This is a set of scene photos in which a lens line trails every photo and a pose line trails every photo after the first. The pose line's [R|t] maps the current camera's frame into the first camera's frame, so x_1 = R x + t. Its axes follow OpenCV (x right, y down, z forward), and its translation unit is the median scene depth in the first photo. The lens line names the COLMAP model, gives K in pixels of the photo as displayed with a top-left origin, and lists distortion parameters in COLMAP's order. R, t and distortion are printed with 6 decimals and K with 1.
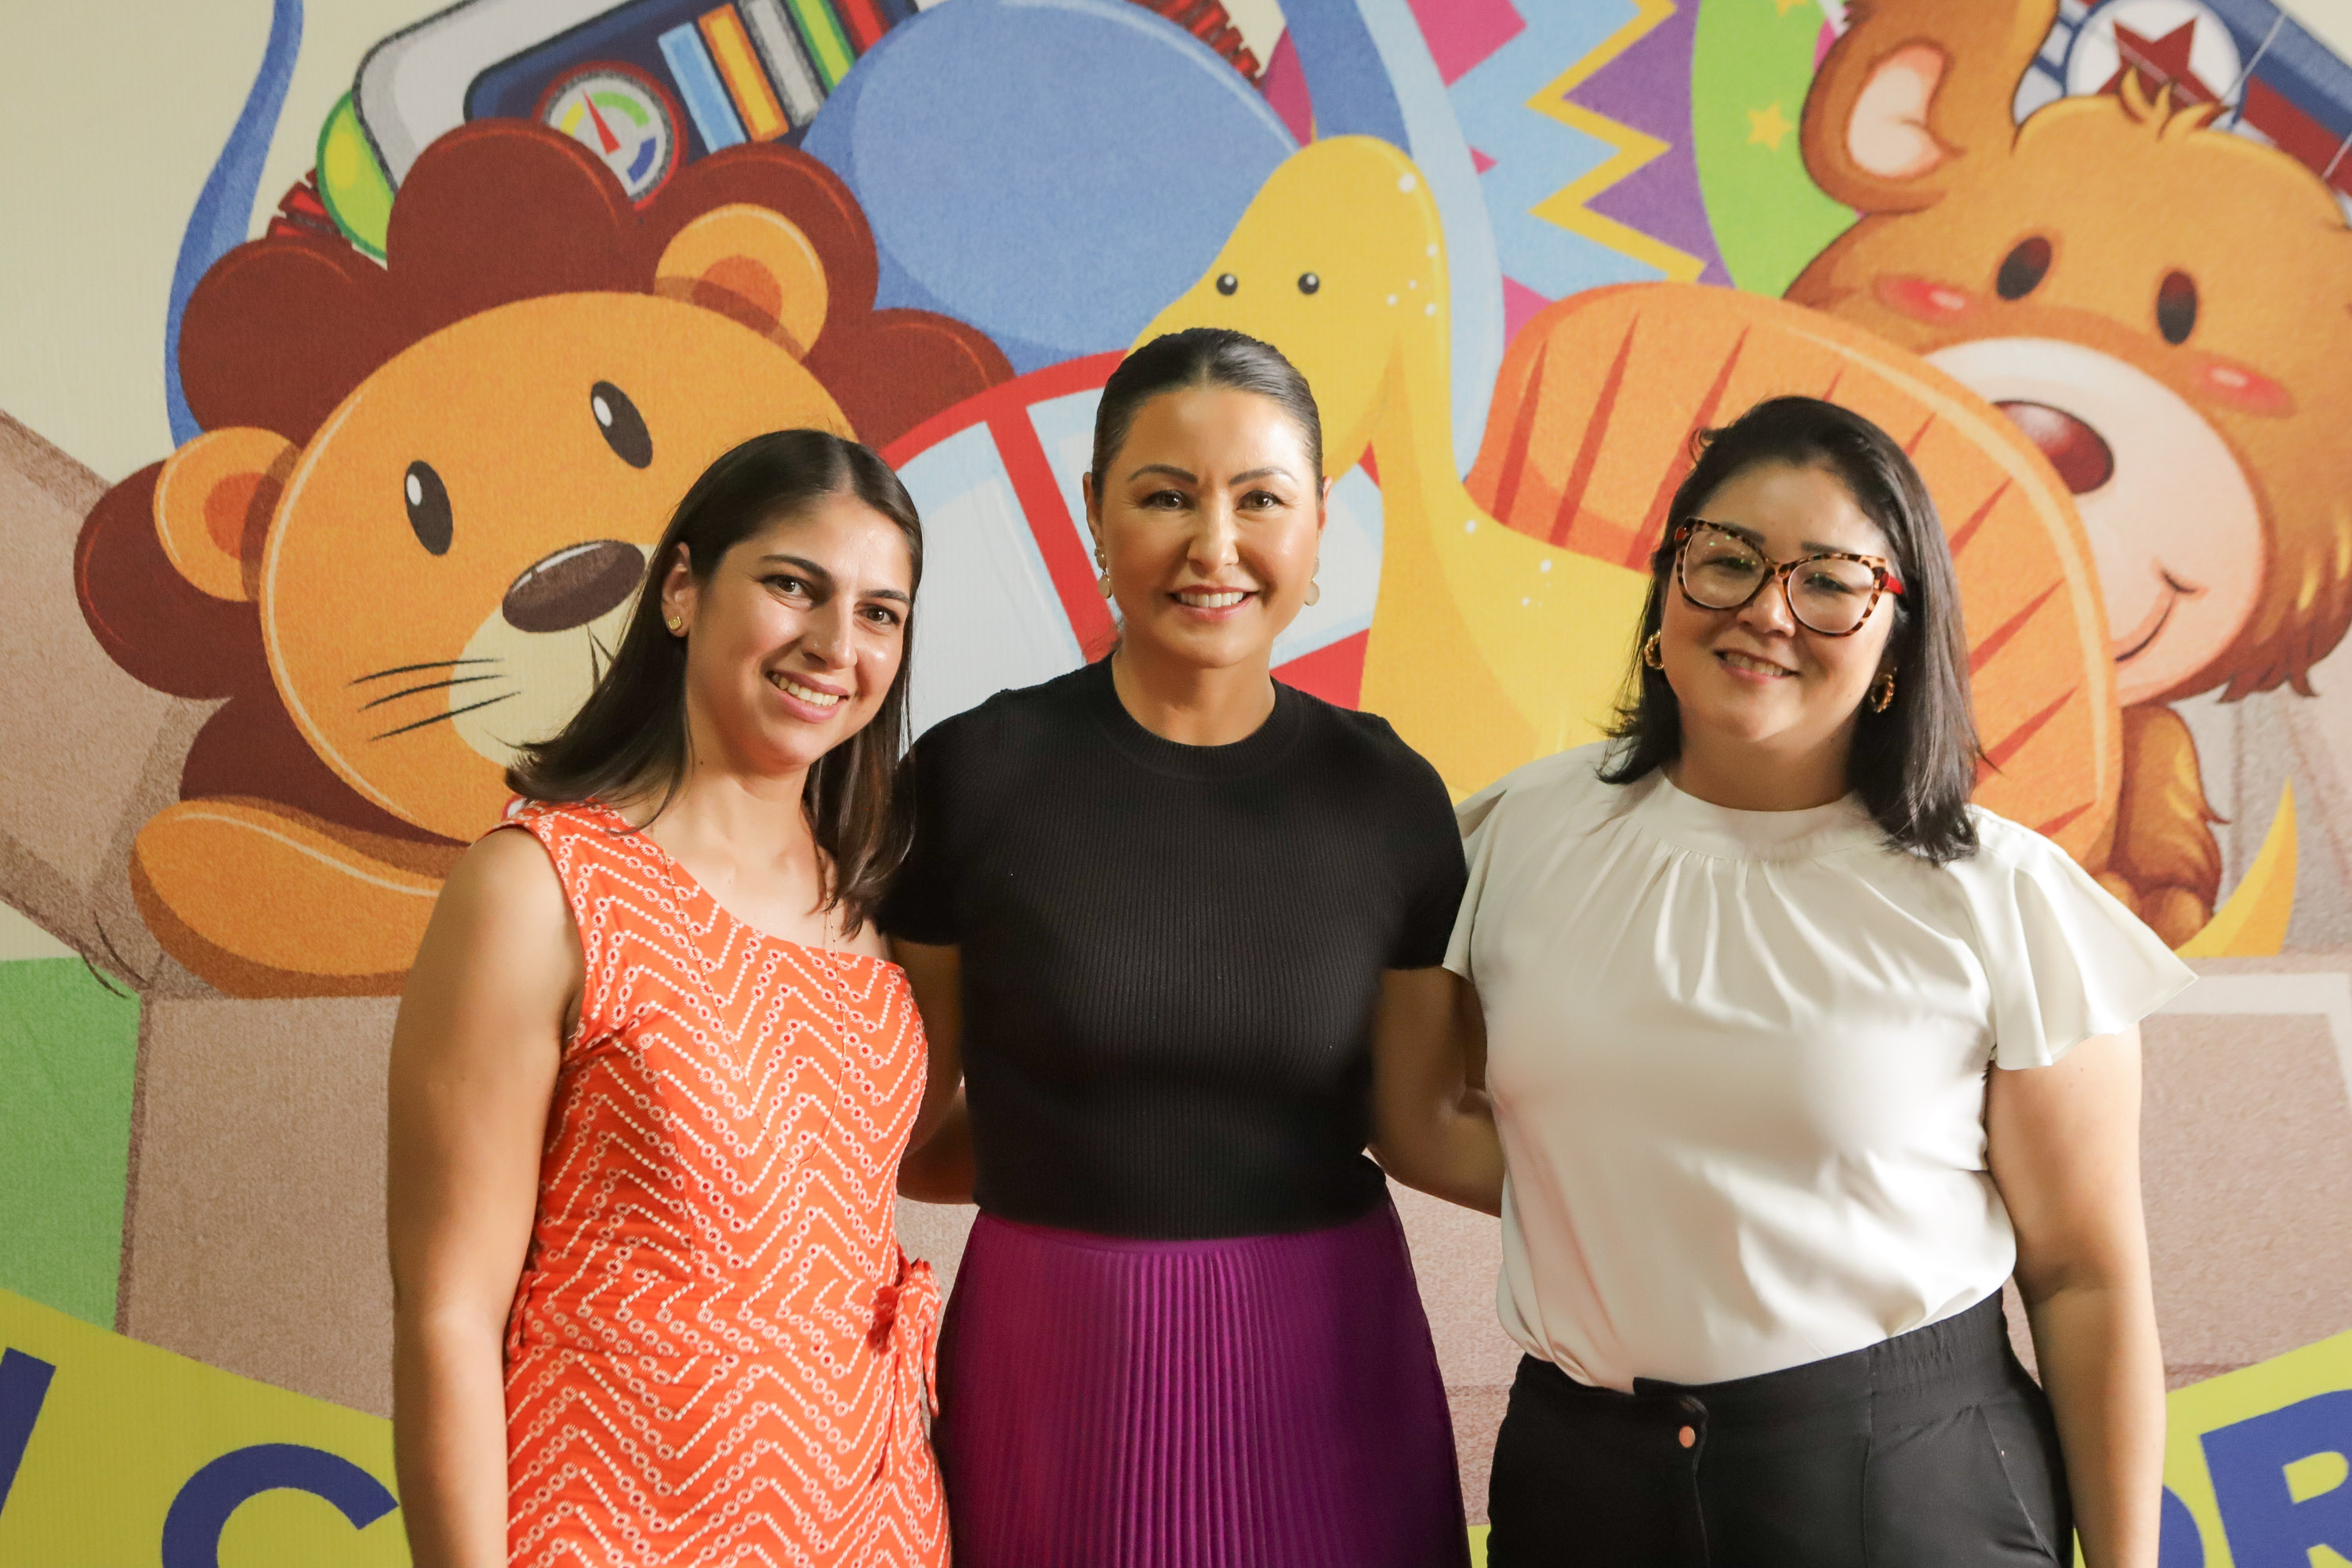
lens RADIAL K [[3145.9, 0, 1134.3], [0, 3145.9, 794.2], [0, 0, 1]] dist [-0.006640, -0.026801]
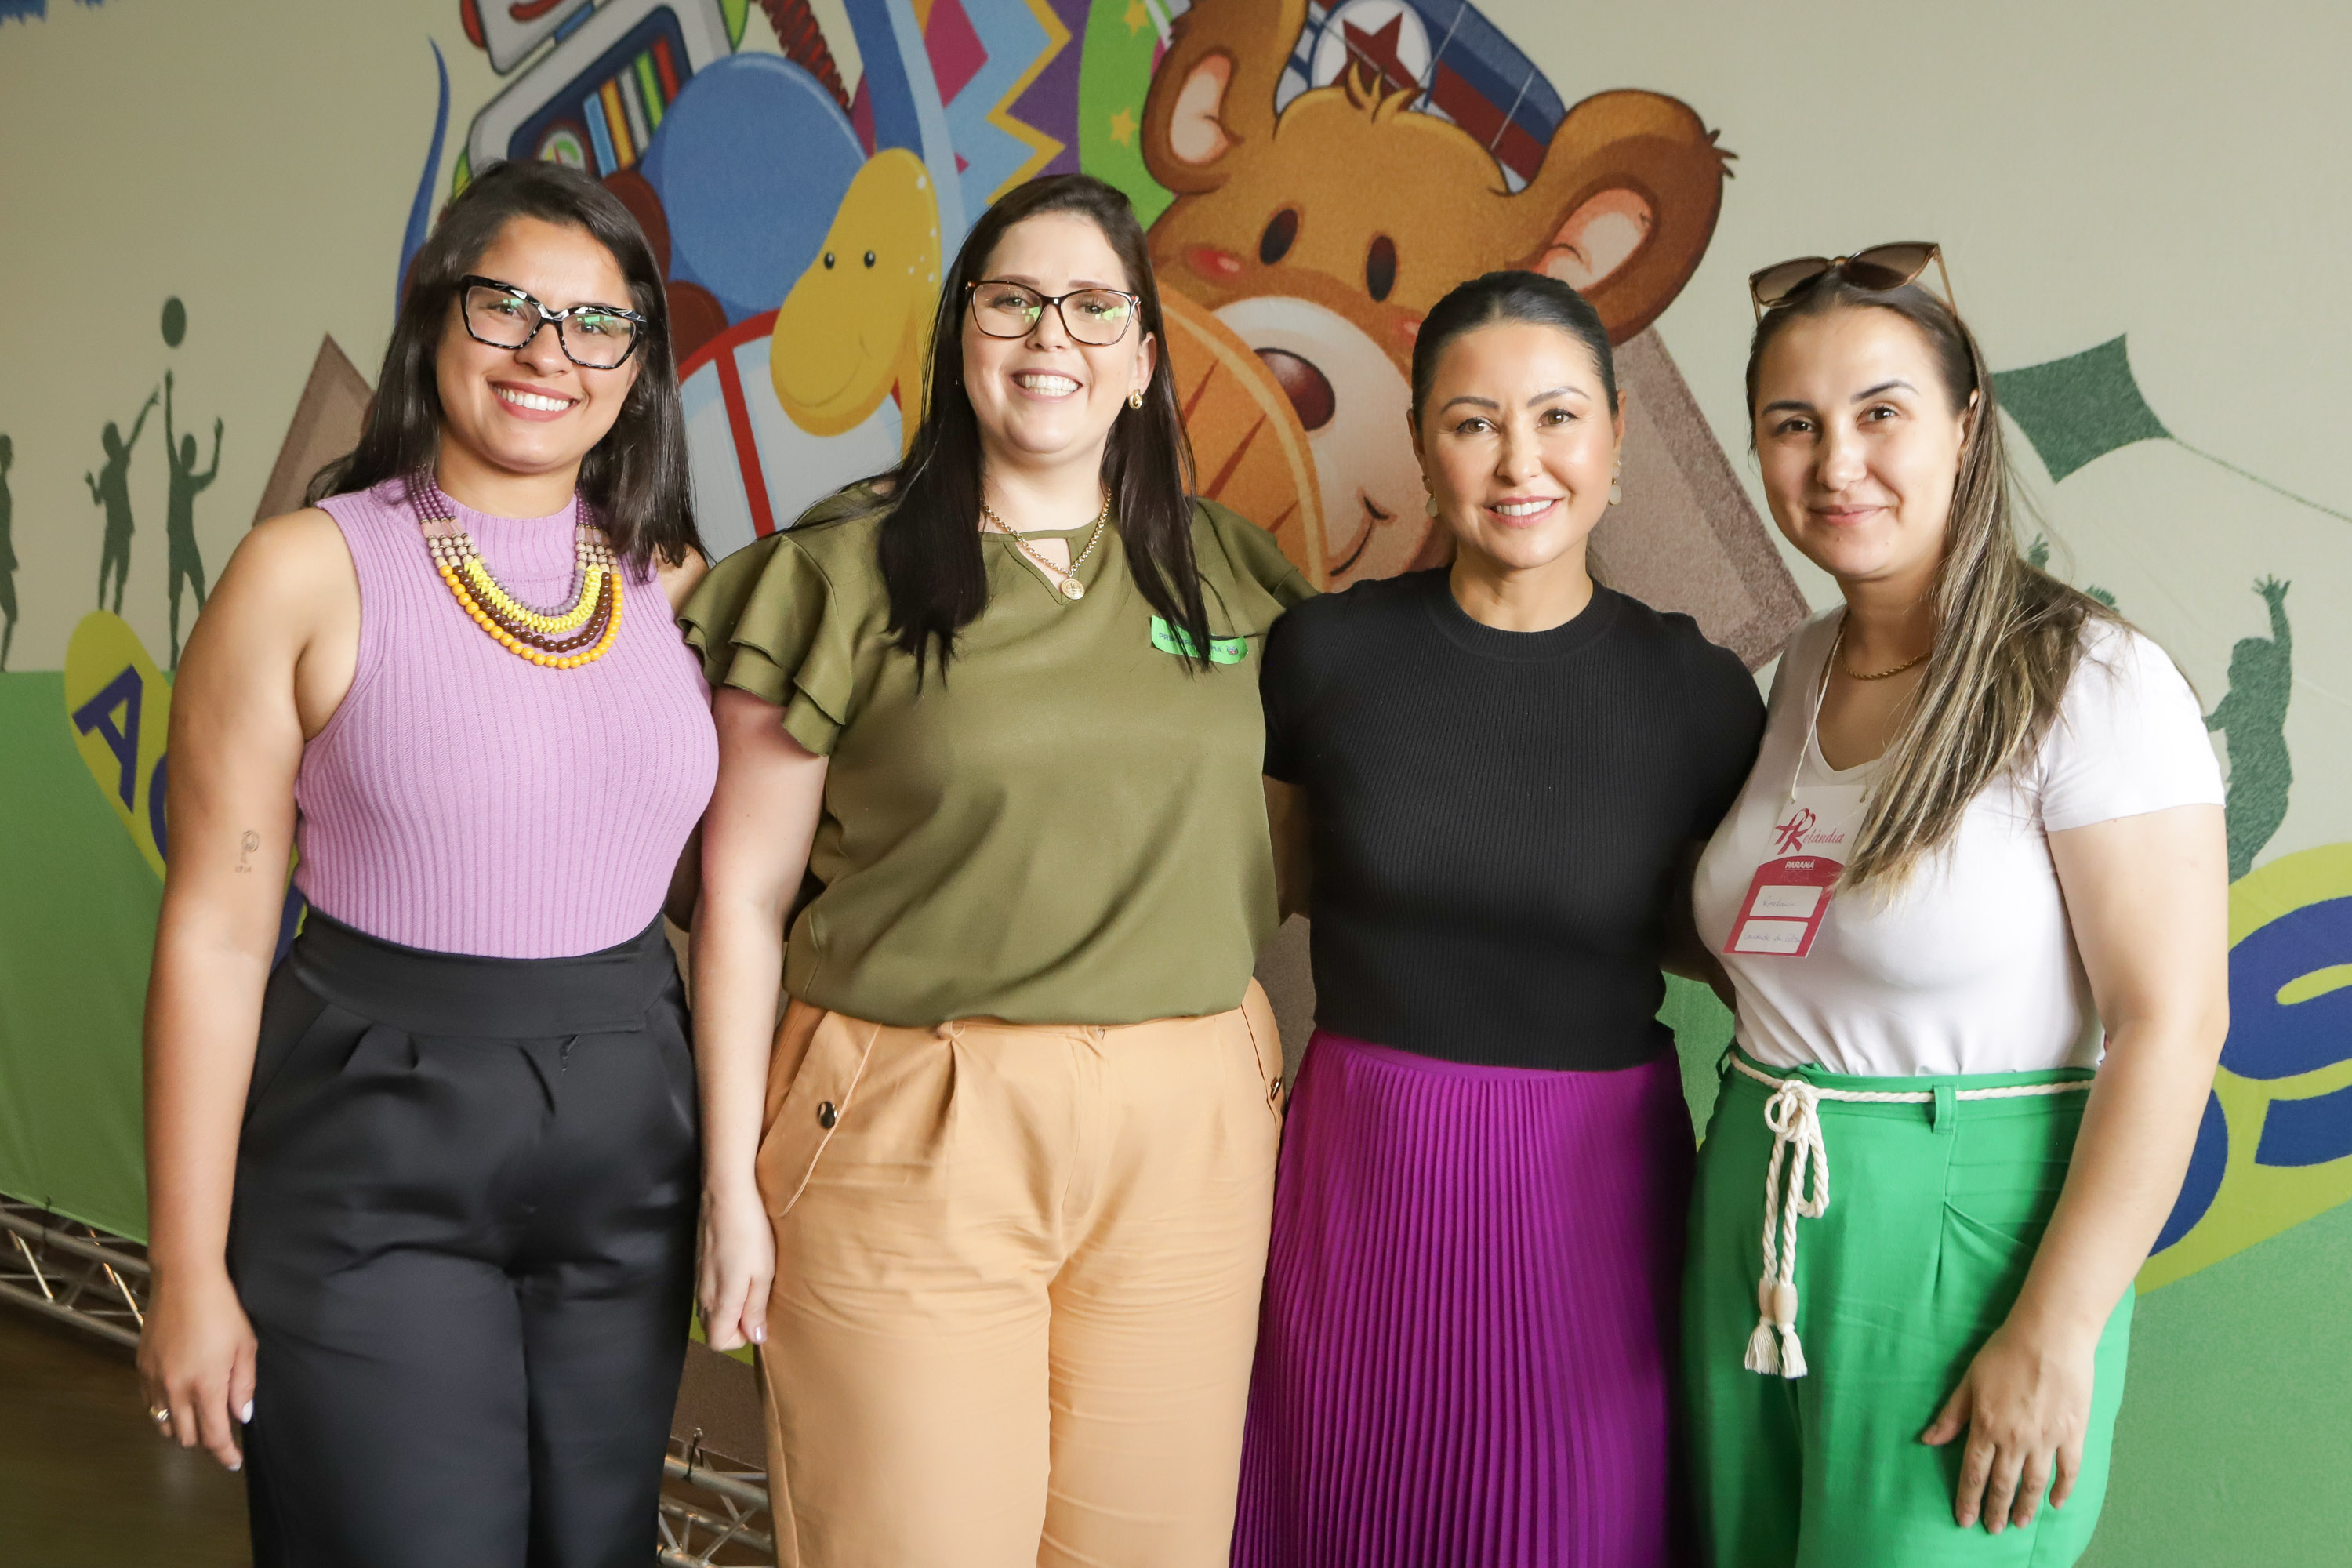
lens RADIAL K [[3145.9, 0, 1134.3], [0, 3145.9, 794.2], [0, 0, 1]] dist [-0.006640, -0.026801]
pose [[0.687882, 0.107973, -0.717746, 1.121353], [-0.096964, 0.993680, 0.056553, -0.020870], [0.719316, 0.030694, 0.694004, 0.147771]]
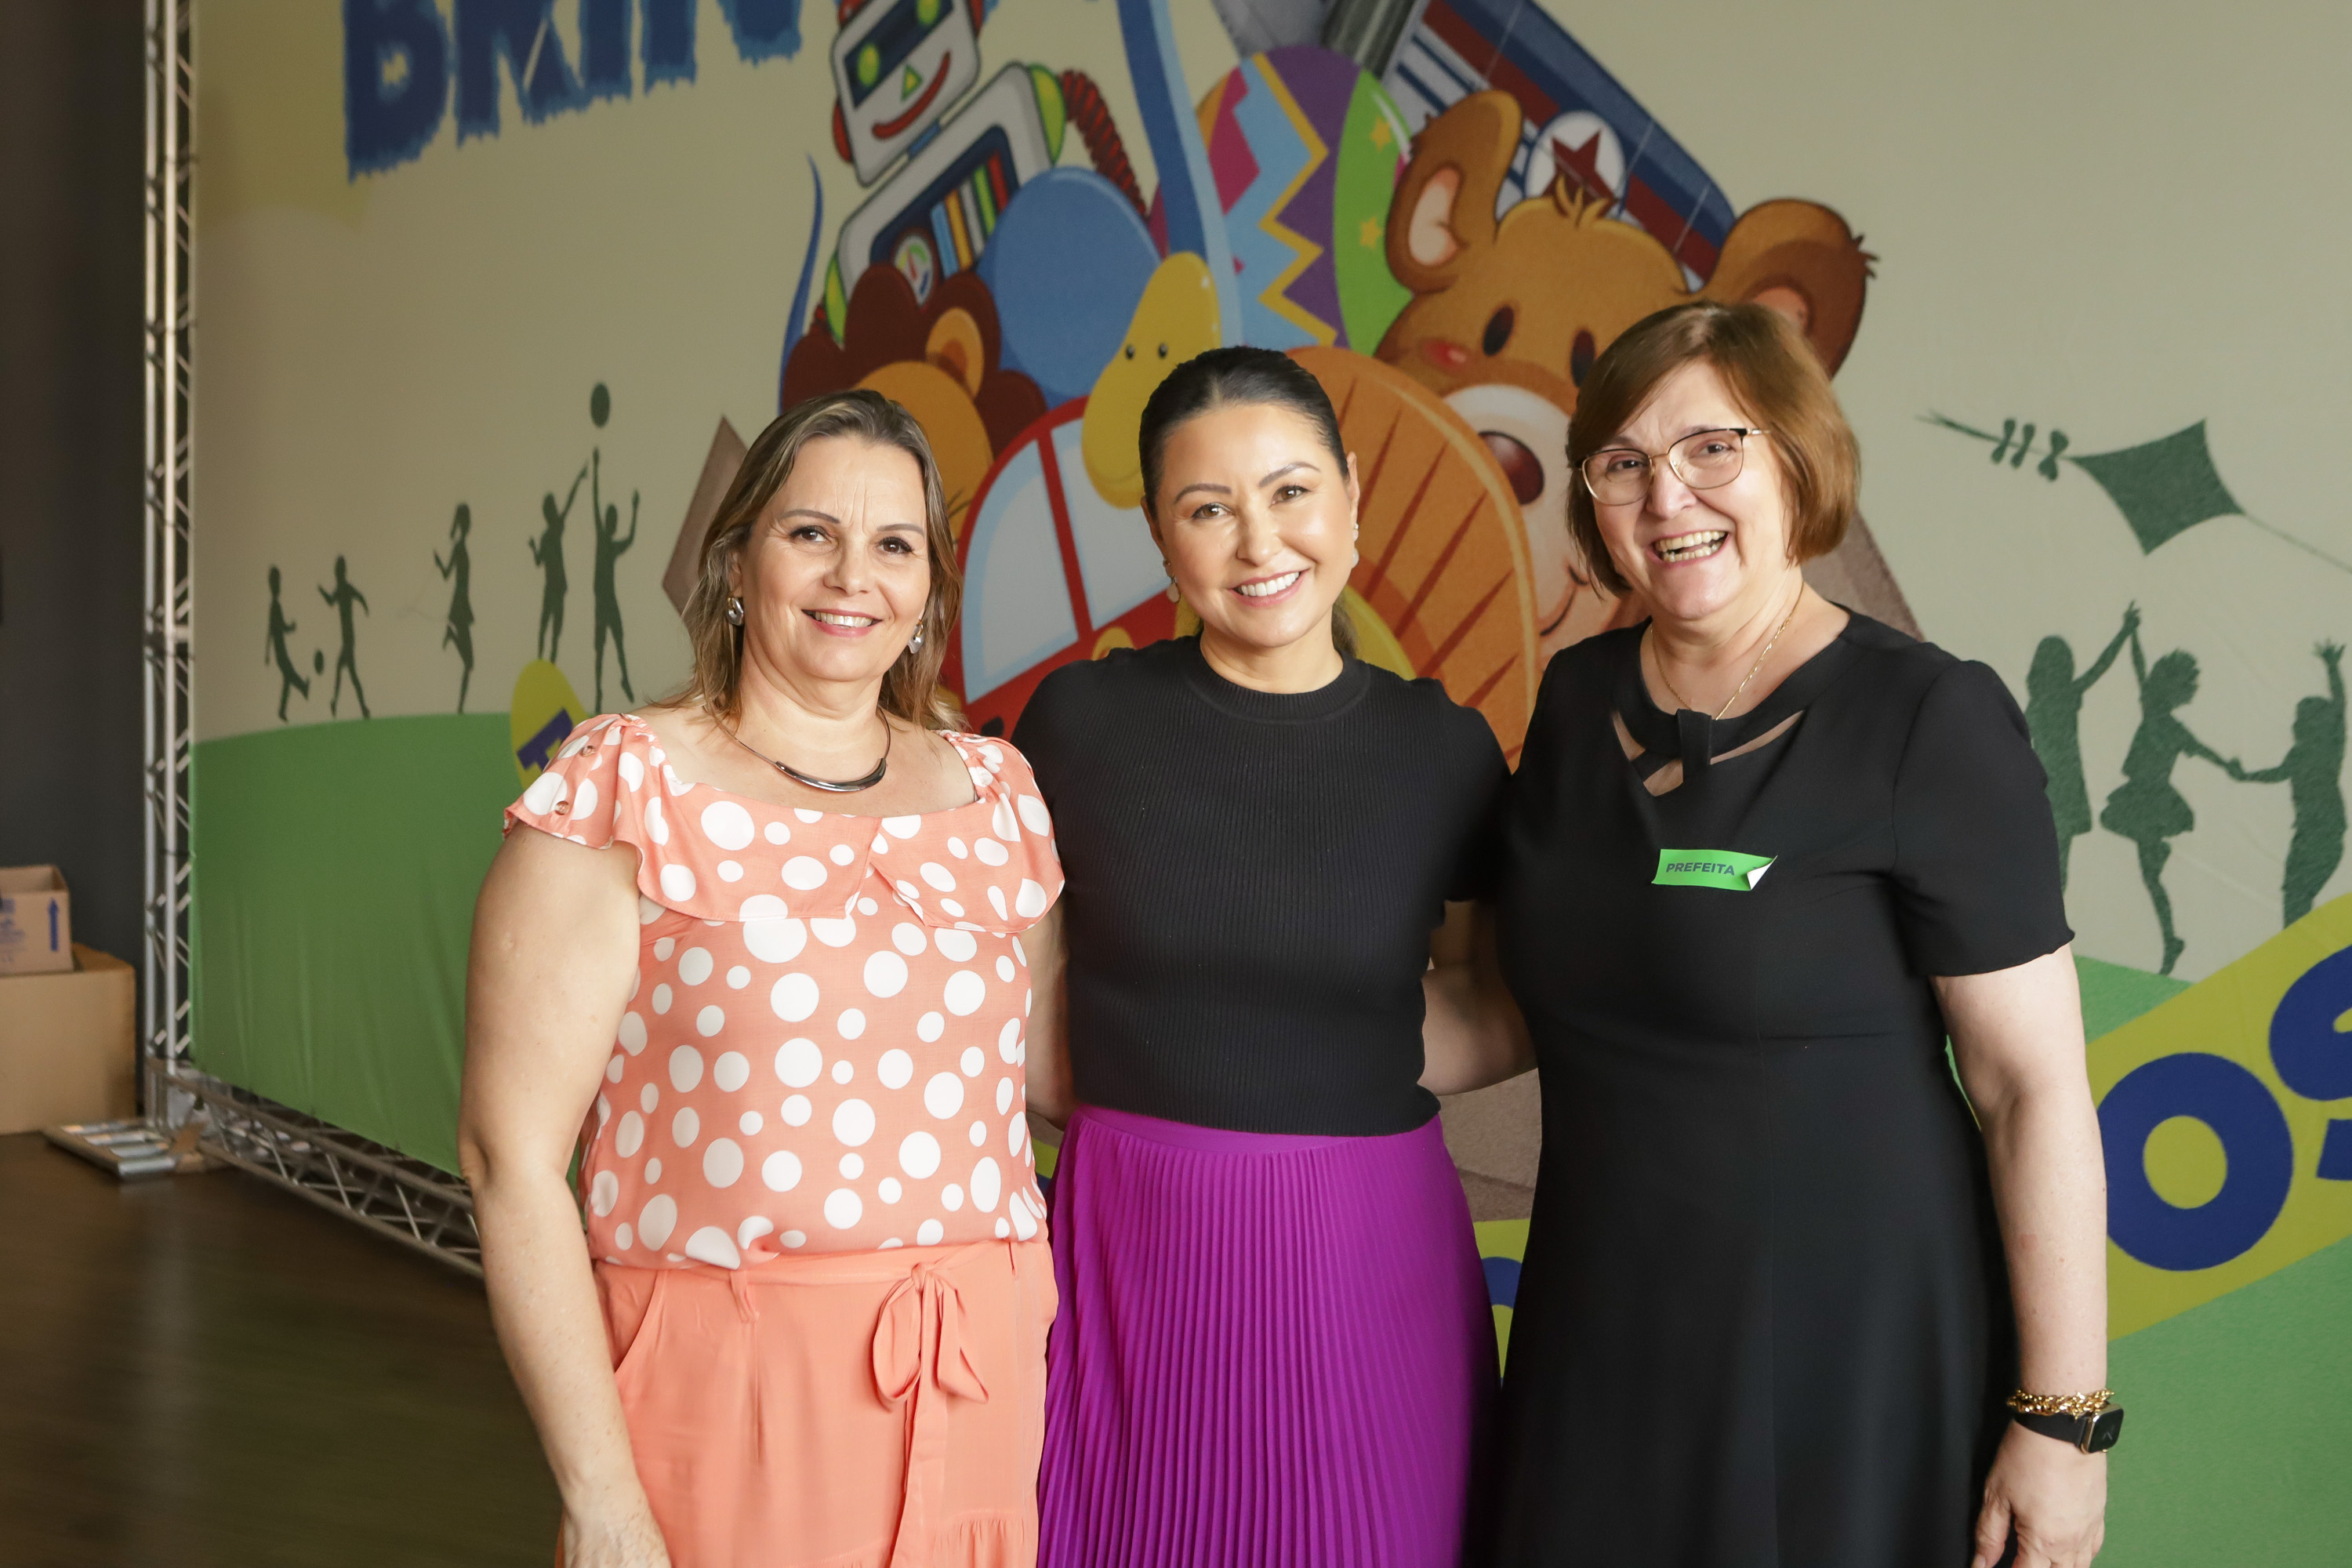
lens RADIAL K [[3145.9, 0, 1134.3], [0, 3145.9, 794.2], [0, 0, 1]] dist [-0.006640, -0.026801]
pose [[0.558710, 0.104017, -0.822814, 1.305834], [-0.096981, 0.993492, 0.059741, -0.038909], [0.823673, 0.046420, 0.565162, 0.140889]]
